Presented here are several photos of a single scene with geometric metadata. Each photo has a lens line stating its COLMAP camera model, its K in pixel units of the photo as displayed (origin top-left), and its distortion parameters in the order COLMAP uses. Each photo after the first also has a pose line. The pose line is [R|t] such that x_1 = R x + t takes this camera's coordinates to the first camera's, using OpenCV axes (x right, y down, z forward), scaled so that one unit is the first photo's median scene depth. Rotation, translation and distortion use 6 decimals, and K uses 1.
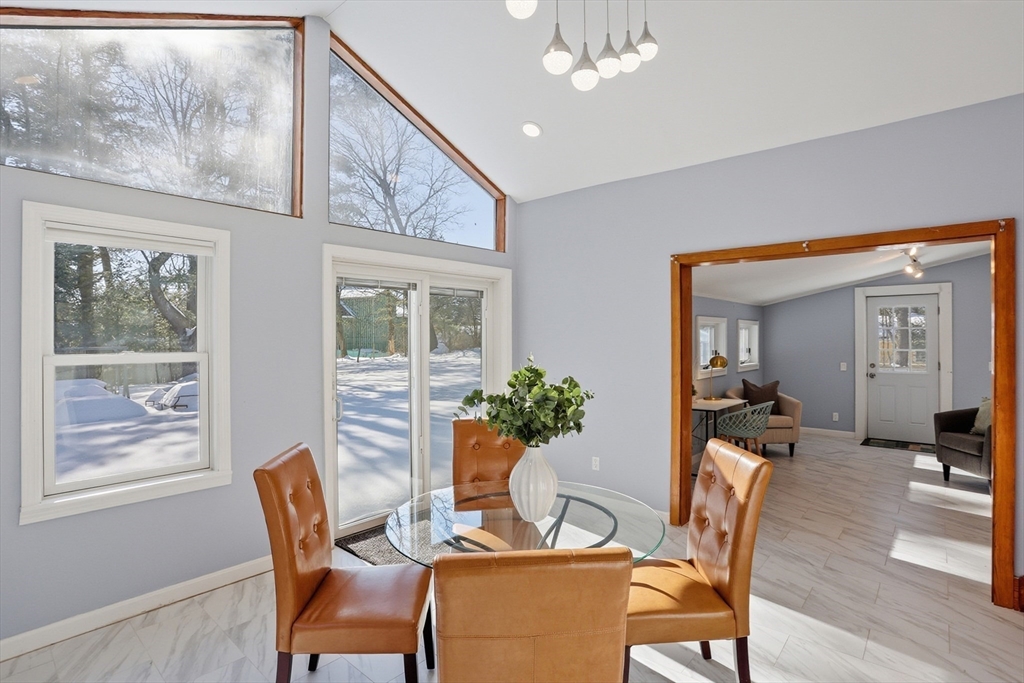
lens RADIAL K [[514.3, 0, 507.0], [0, 514.3, 334.4], [0, 0, 1]] dist [-0.086190, 0.041406]
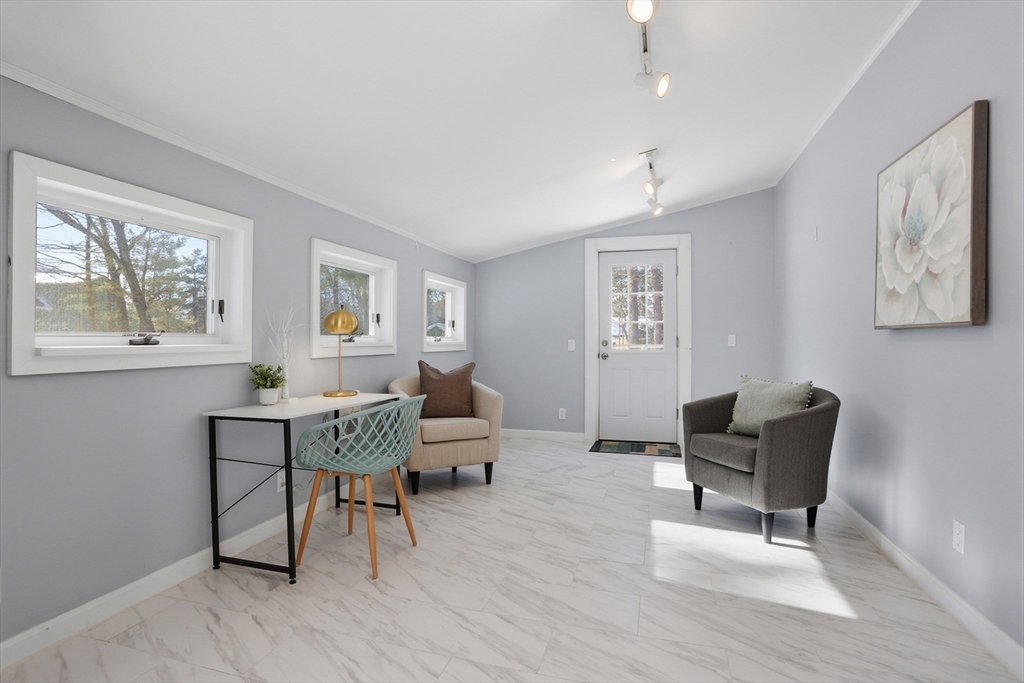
lens RADIAL K [[514.3, 0, 507.0], [0, 514.3, 334.4], [0, 0, 1]] dist [-0.086190, 0.041406]
pose [[0.907956, 0.006171, 0.419020, 0.310686], [-0.005431, 0.999981, -0.002960, 0.059286], [-0.419030, 0.000412, 0.907972, 0.401795]]
